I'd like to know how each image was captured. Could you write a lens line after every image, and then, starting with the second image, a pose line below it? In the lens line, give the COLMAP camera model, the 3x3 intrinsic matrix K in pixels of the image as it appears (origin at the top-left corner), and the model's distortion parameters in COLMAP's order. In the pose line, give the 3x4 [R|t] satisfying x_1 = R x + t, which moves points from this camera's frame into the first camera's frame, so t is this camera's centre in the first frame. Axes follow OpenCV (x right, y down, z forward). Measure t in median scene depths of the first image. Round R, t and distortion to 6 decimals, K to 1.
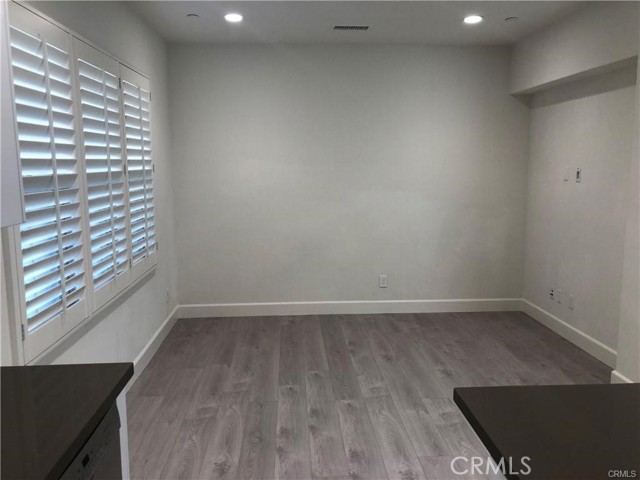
lens RADIAL K [[526.5, 0, 320.0], [0, 526.5, 240.0], [0, 0, 1]] dist [0.059182, -0.056658]
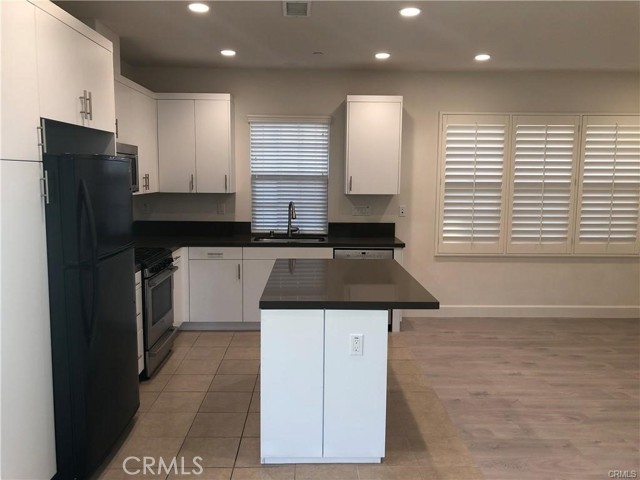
lens RADIAL K [[526.5, 0, 320.0], [0, 526.5, 240.0], [0, 0, 1]] dist [0.059182, -0.056658]
pose [[-0.036523, 0.124309, -0.991571, 1.390279], [-0.157256, 0.979156, 0.128545, -0.048925], [0.986882, 0.160625, -0.016214, 0.307528]]
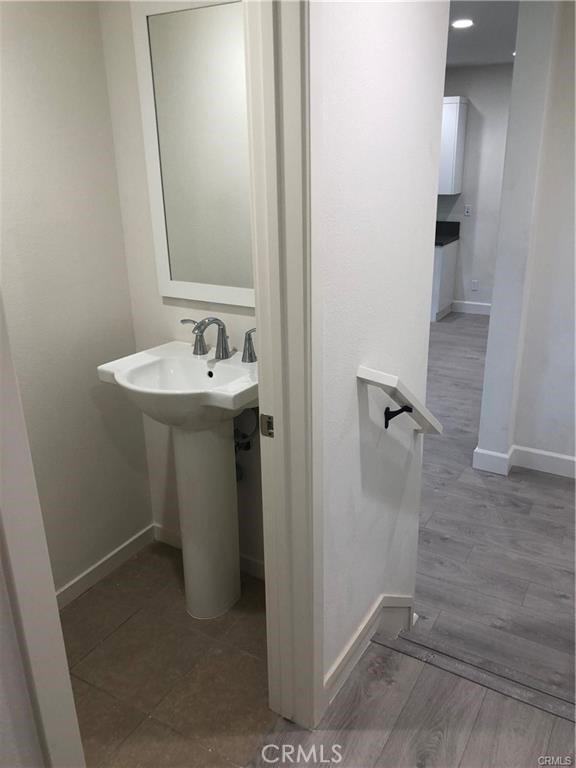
lens RADIAL K [[631.7, 0, 288.0], [0, 631.7, 384.0], [0, 0, 1]] dist [0.059182, -0.056658]
pose [[-0.561371, 0.304389, -0.769552, 1.867647], [-0.100238, 0.898043, 0.428334, -0.304301], [0.821471, 0.317593, -0.473624, 1.260394]]
